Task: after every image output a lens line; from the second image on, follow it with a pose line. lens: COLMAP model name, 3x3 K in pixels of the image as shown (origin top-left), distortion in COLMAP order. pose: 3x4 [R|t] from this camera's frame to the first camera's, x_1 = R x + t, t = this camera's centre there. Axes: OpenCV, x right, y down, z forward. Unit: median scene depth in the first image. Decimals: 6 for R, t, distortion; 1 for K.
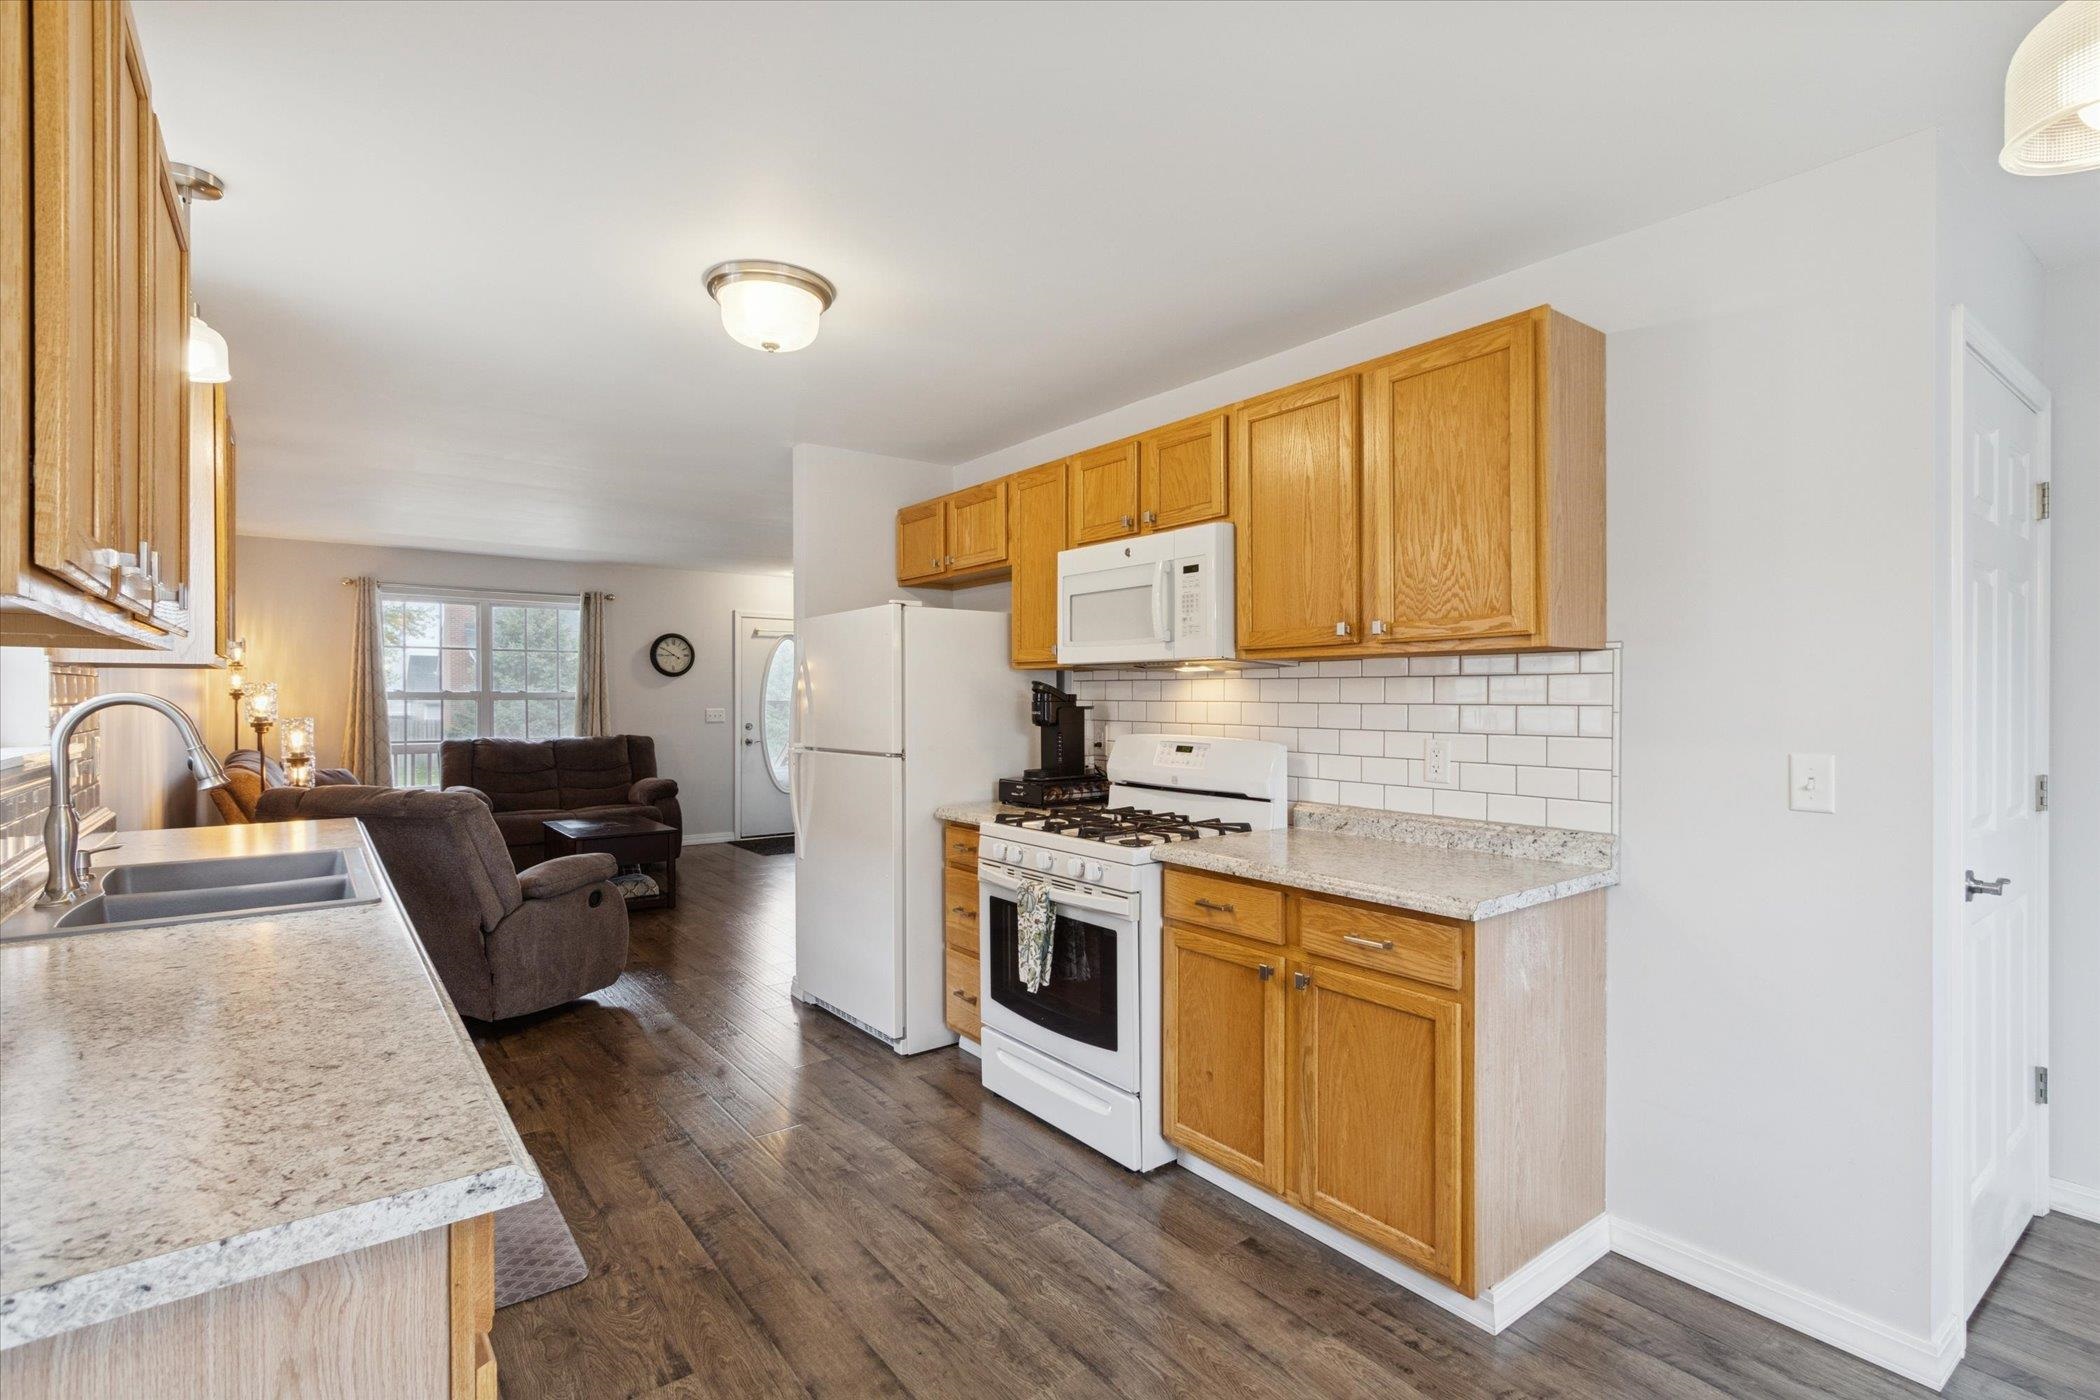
lens RADIAL K [[985.9, 0, 1049.7], [0, 985.9, 698.6], [0, 0, 1]] dist [0.005948, -0.001634]
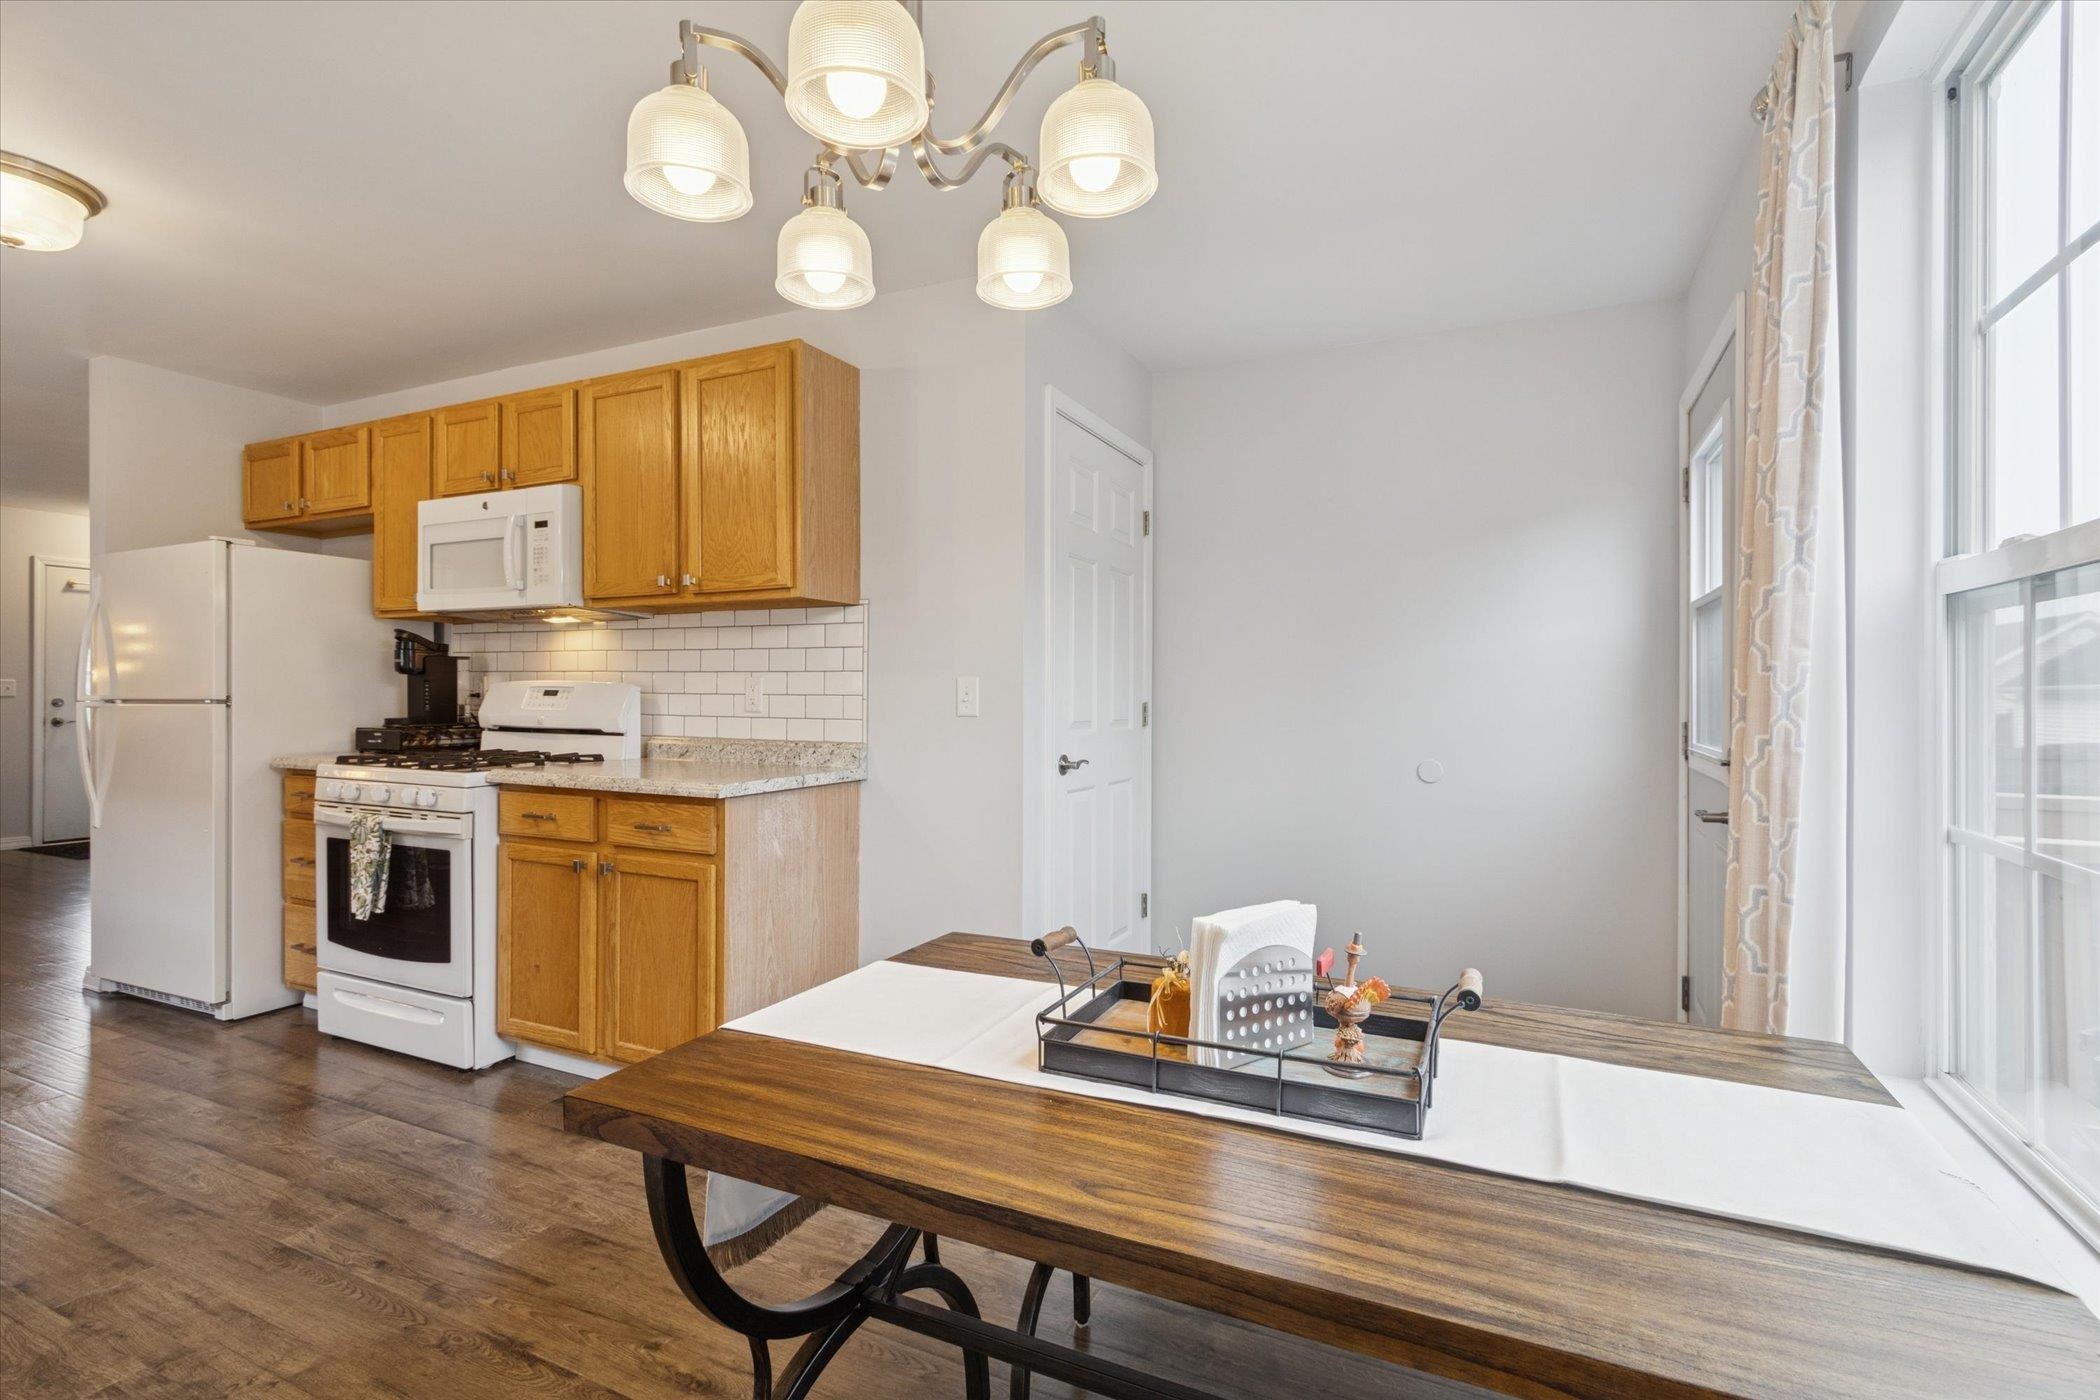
lens RADIAL K [[985.9, 0, 1047.9], [0, 985.9, 692.5], [0, 0, 1]] dist [0.005948, -0.001634]
pose [[0.891582, 0.007414, 0.452798, 0.157304], [-0.006229, 0.999972, -0.004109, 0.061377], [-0.452815, 0.000843, 0.891604, -0.257998]]
